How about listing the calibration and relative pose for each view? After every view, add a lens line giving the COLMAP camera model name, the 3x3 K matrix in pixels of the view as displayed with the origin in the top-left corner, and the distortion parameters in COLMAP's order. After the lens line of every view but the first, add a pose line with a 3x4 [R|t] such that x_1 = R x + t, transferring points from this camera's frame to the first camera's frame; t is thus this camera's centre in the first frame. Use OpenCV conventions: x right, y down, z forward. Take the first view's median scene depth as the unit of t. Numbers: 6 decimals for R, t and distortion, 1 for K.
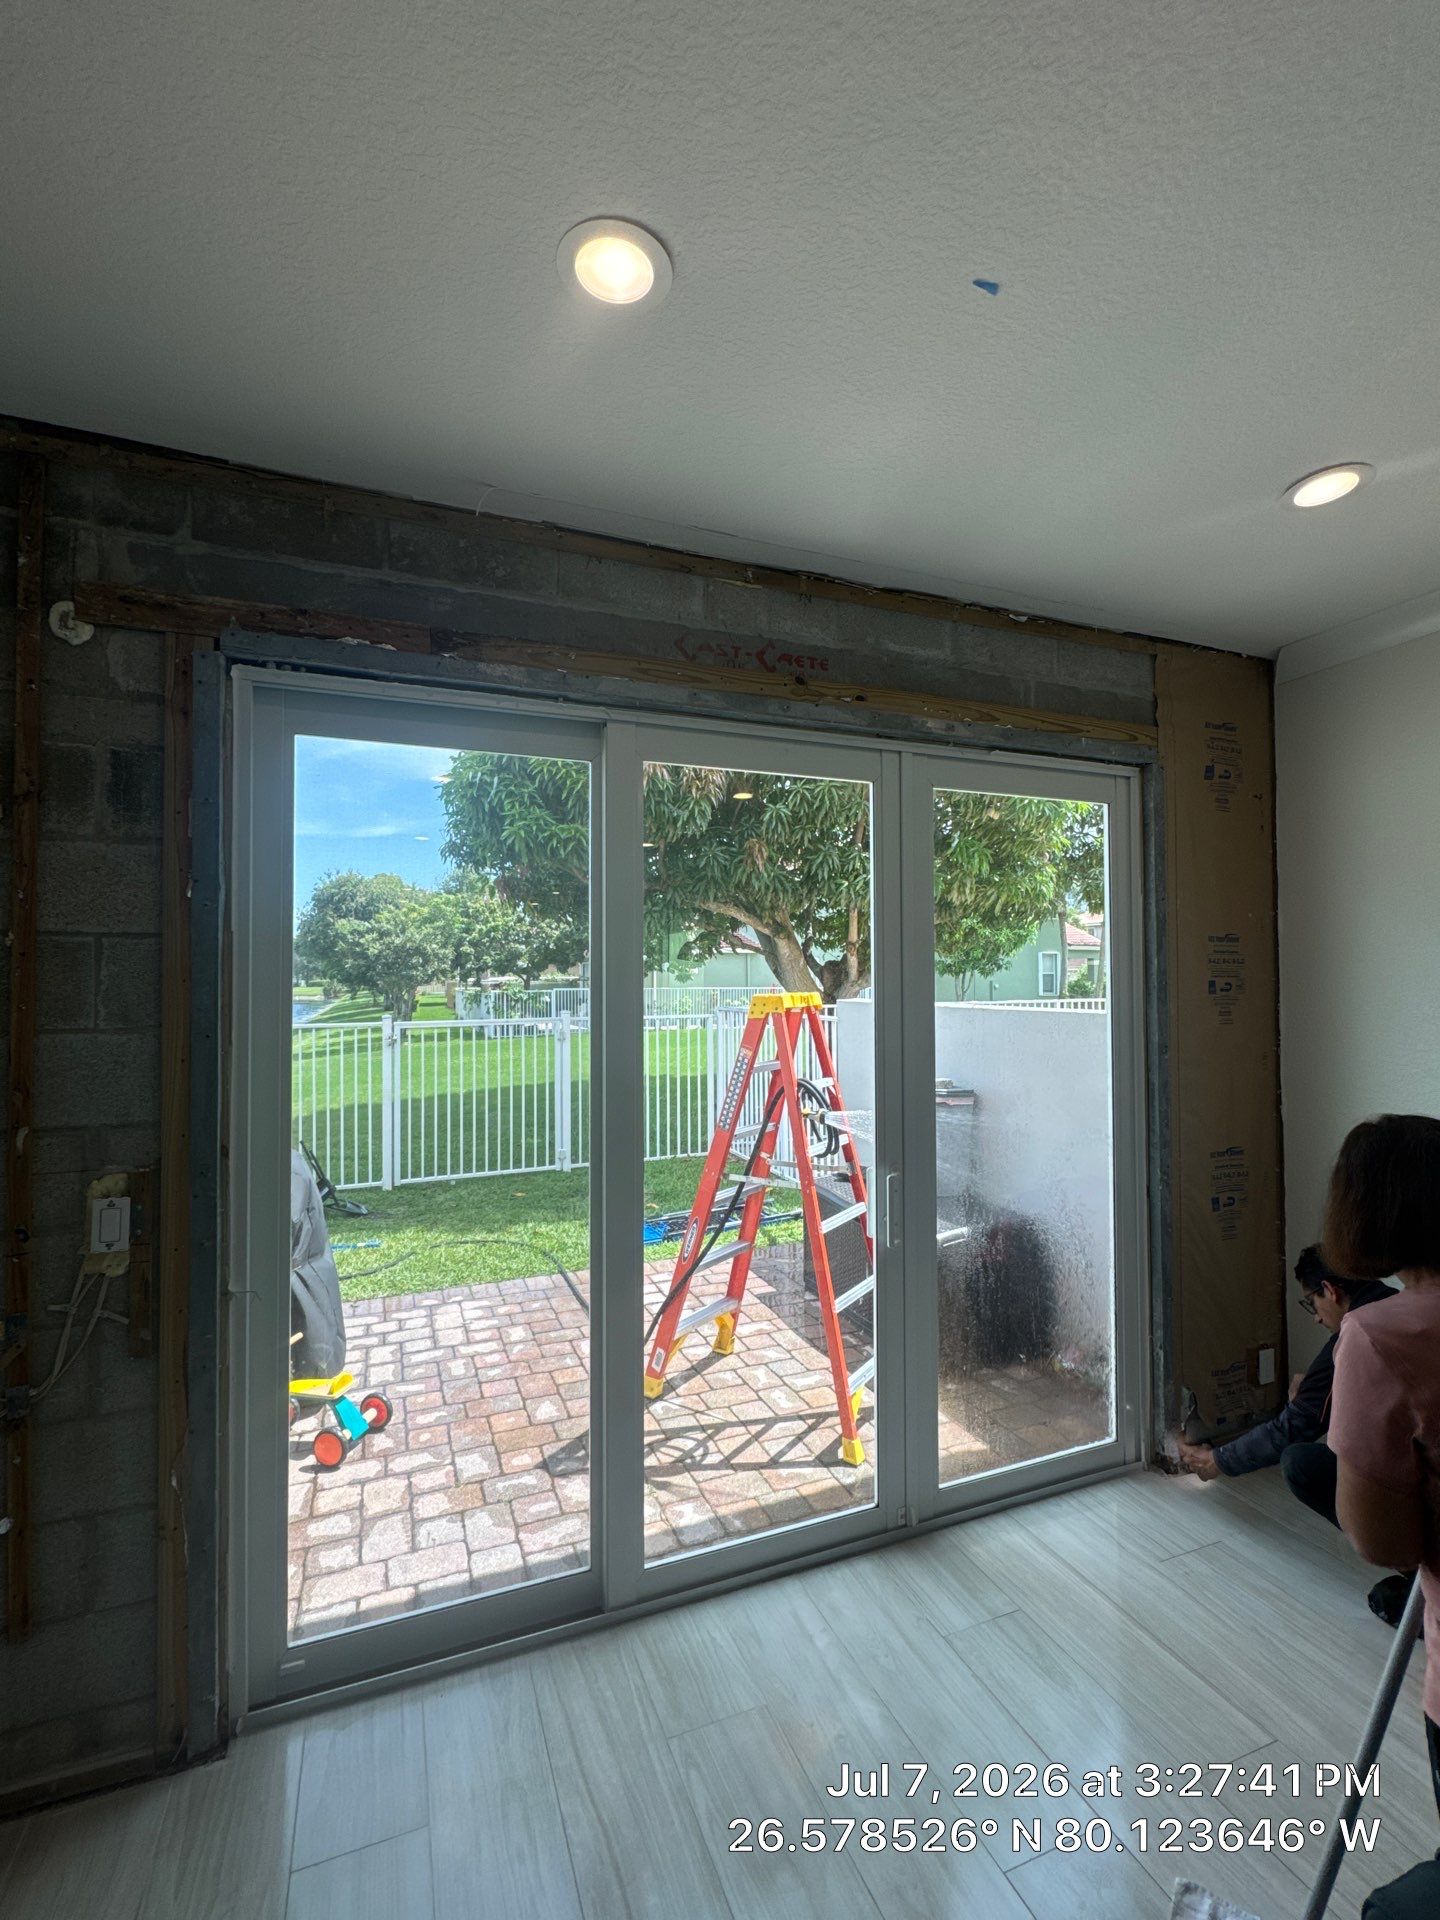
lens RADIAL K [[866.0, 0, 724.2], [0, 866.0, 960.4], [0, 0, 1]] dist [-0.001826, -0.000486]
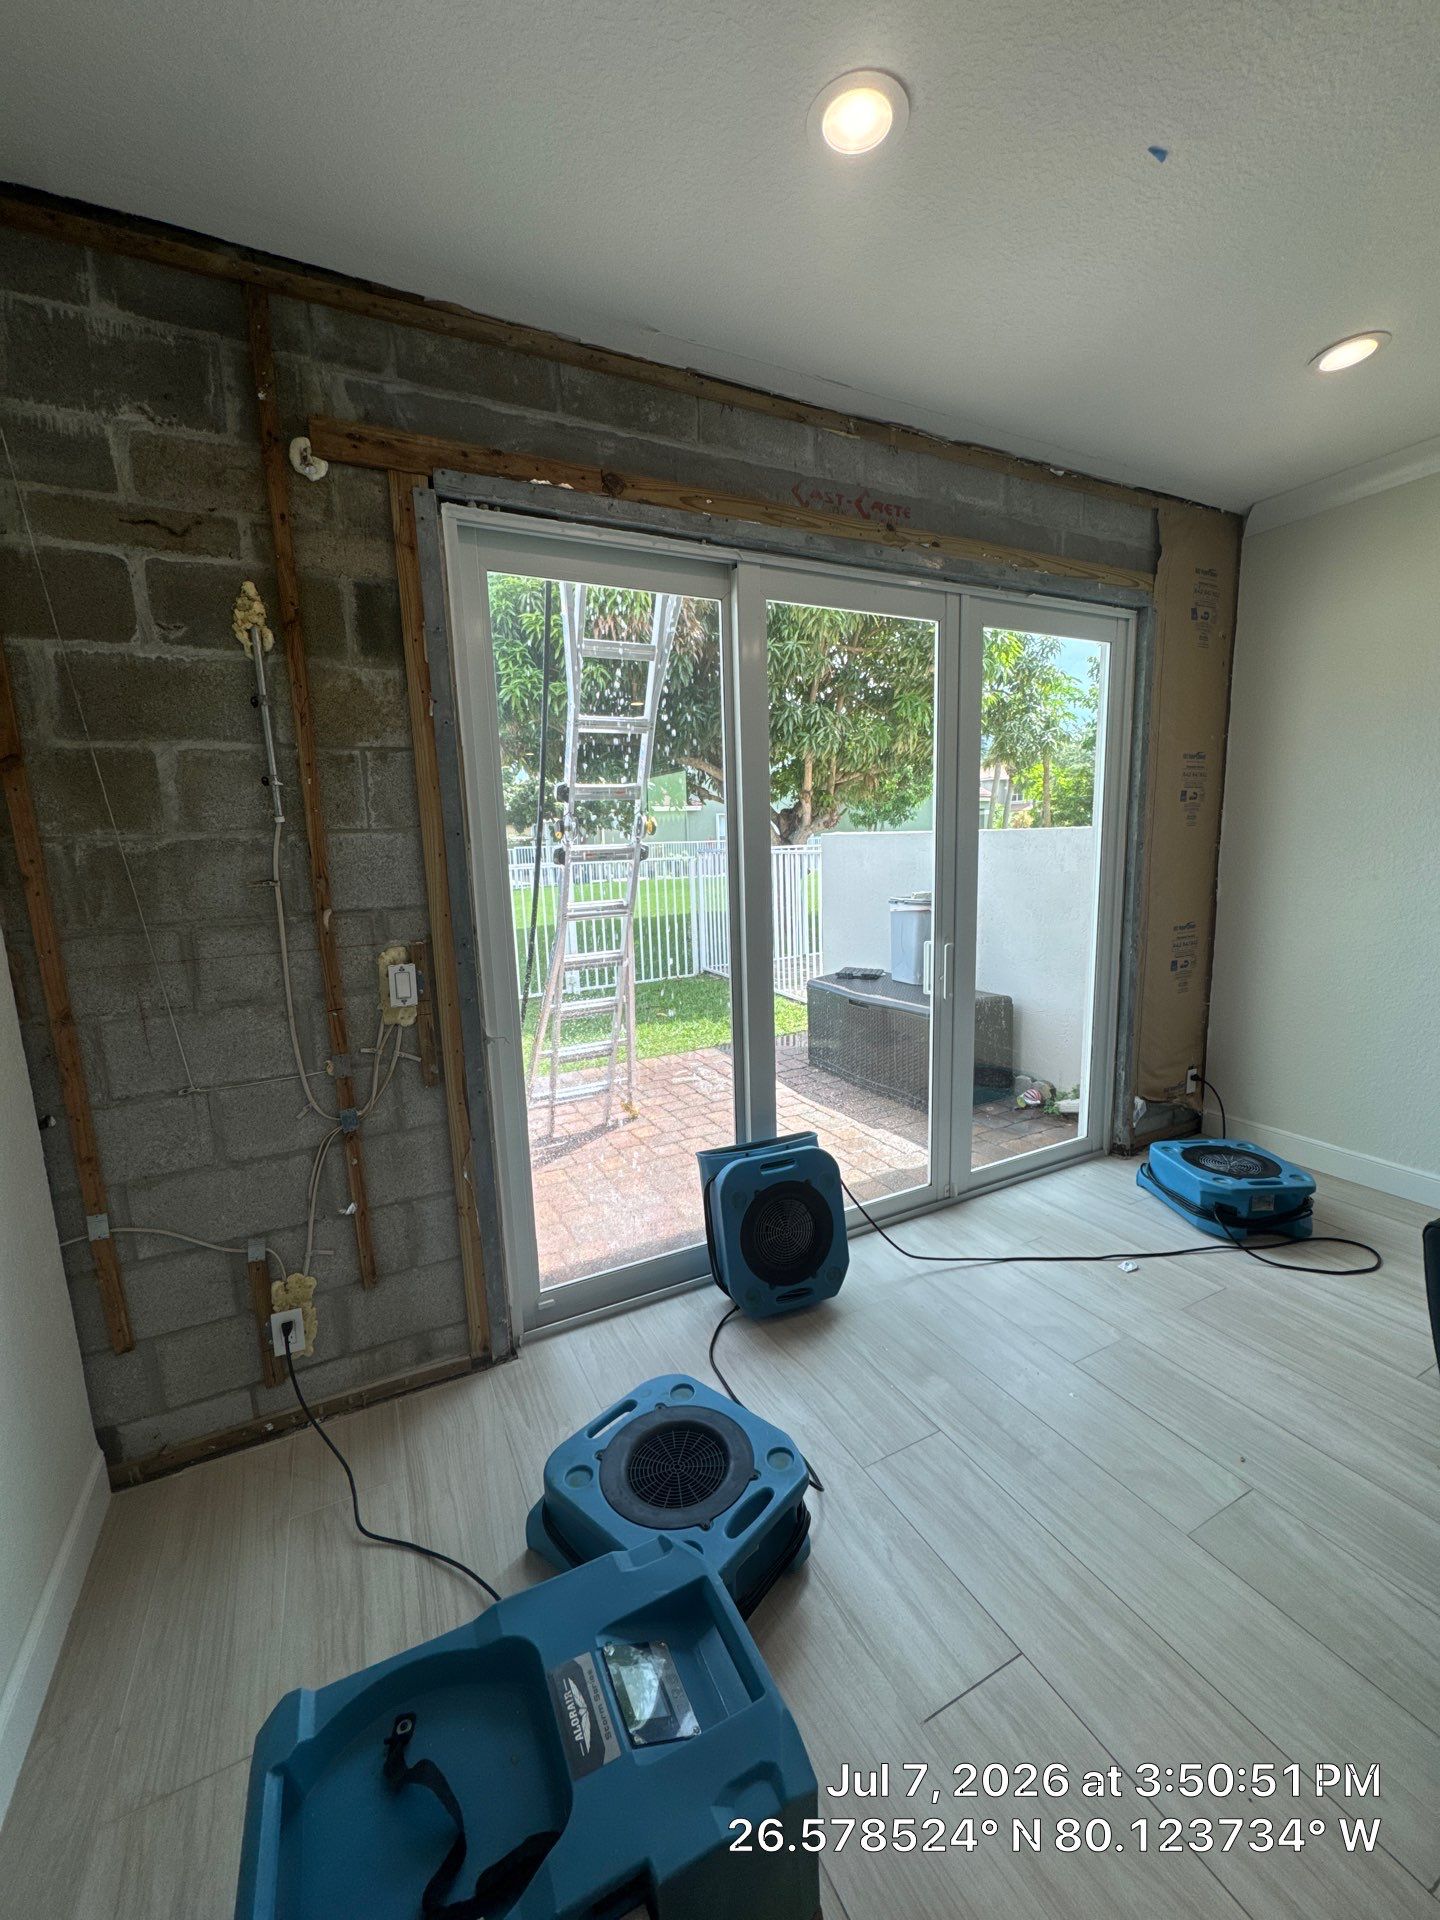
lens RADIAL K [[768.9, 0, 726.5], [0, 768.9, 961.7], [0, 0, 1]] dist [-0.003148, 0.000562]
pose [[0.995258, -0.042027, 0.087727, -0.264527], [0.025442, 0.982923, 0.182252, 0.062690], [-0.093888, -0.179155, 0.979331, -0.105721]]
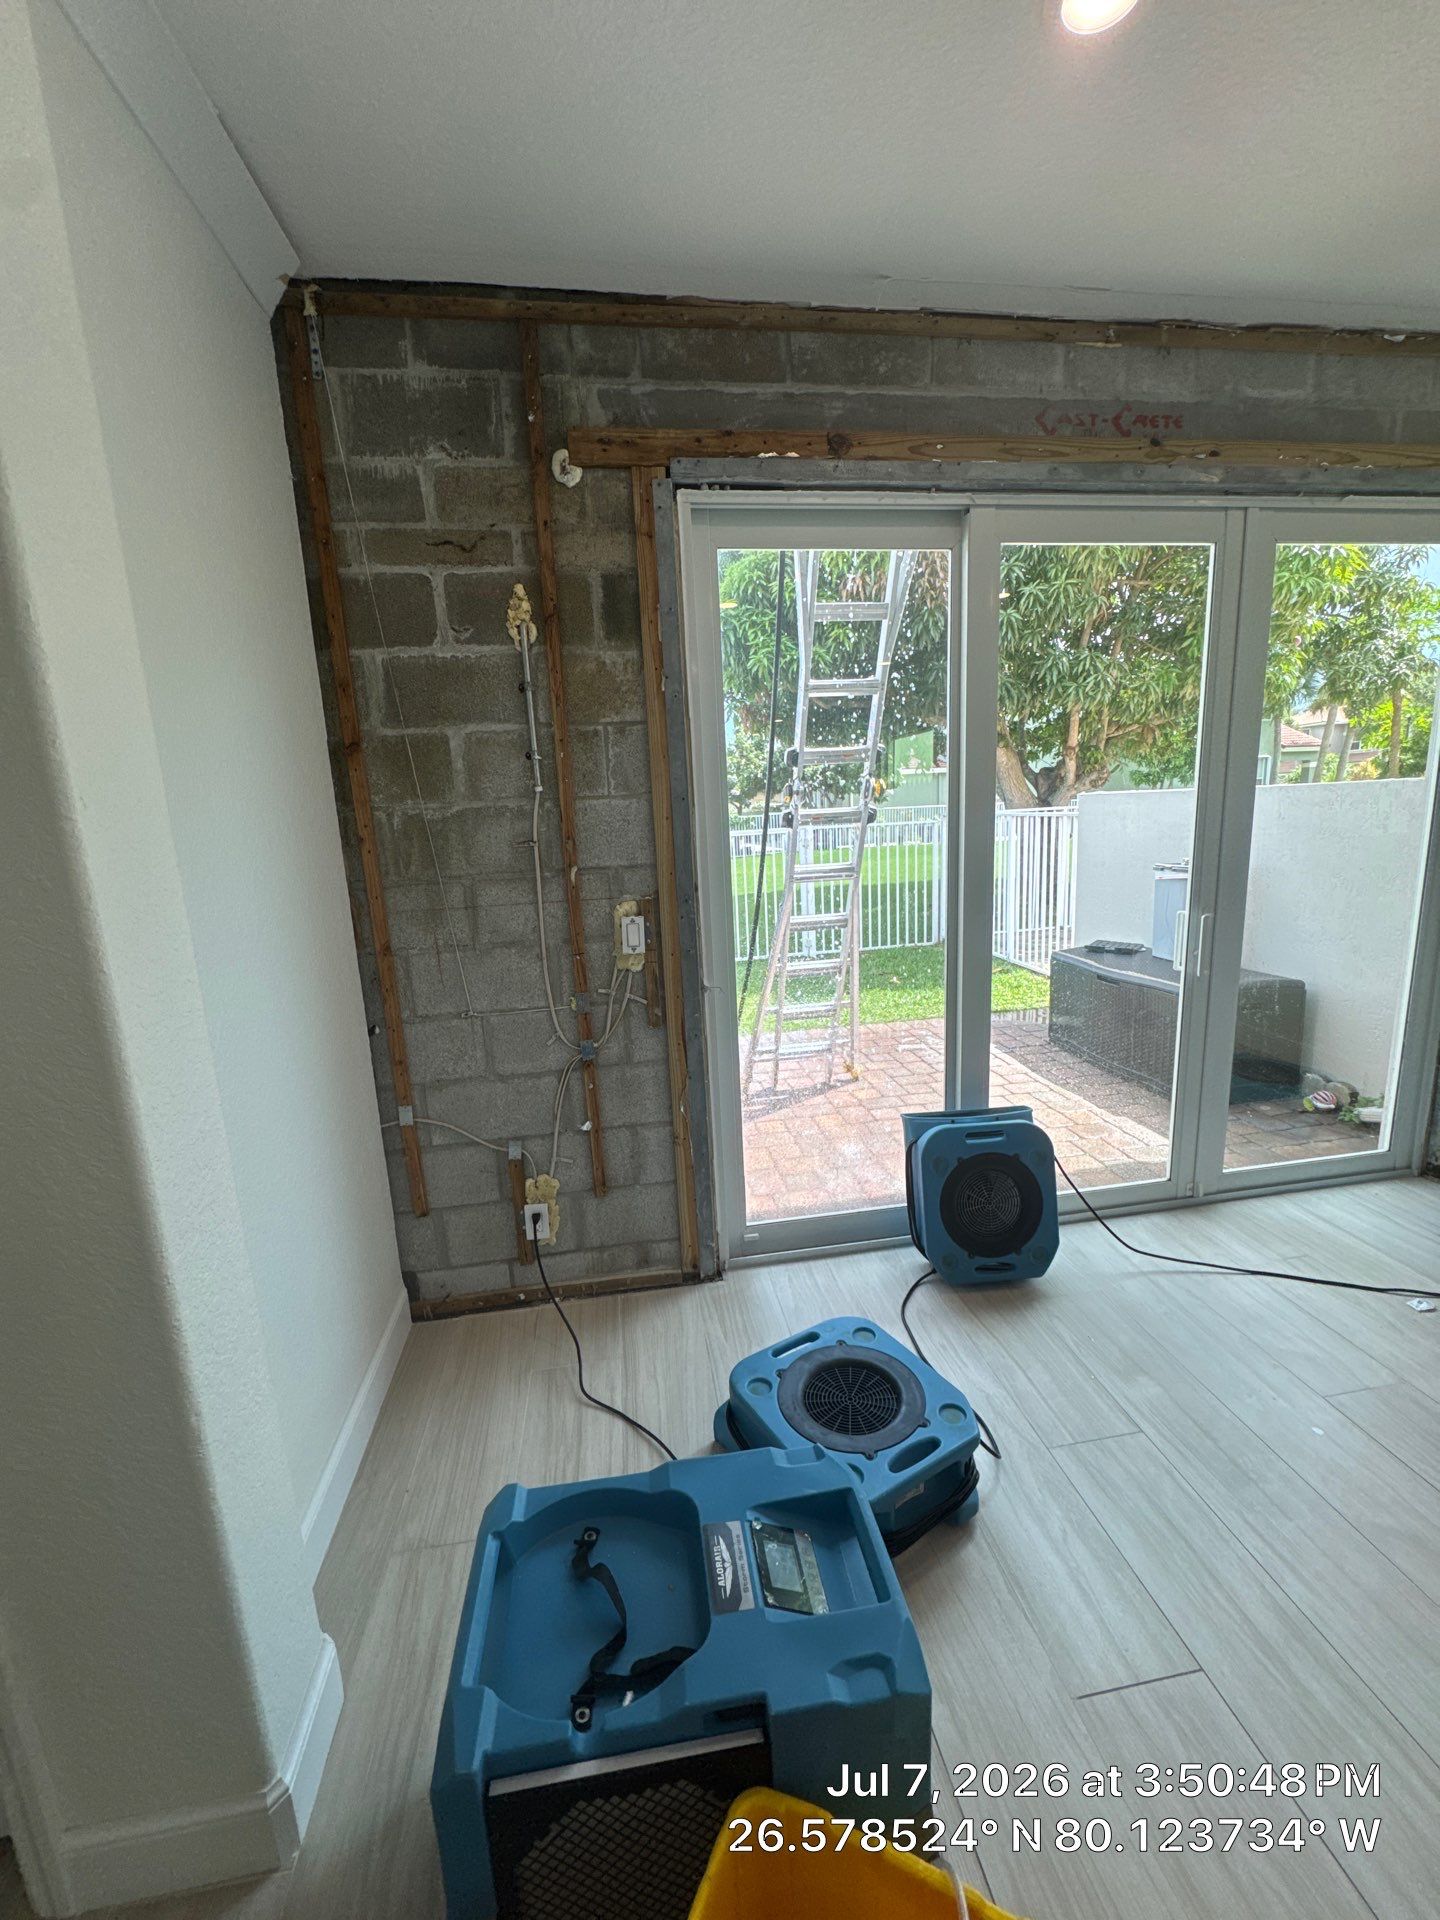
lens RADIAL K [[768.9, 0, 722.3], [0, 768.9, 962.6], [0, 0, 1]] dist [-0.003148, 0.000562]
pose [[0.972702, 0.002642, -0.232044, -0.215506], [0.048417, 0.975618, 0.214068, 0.067998], [0.226952, -0.219460, 0.948857, -0.136229]]
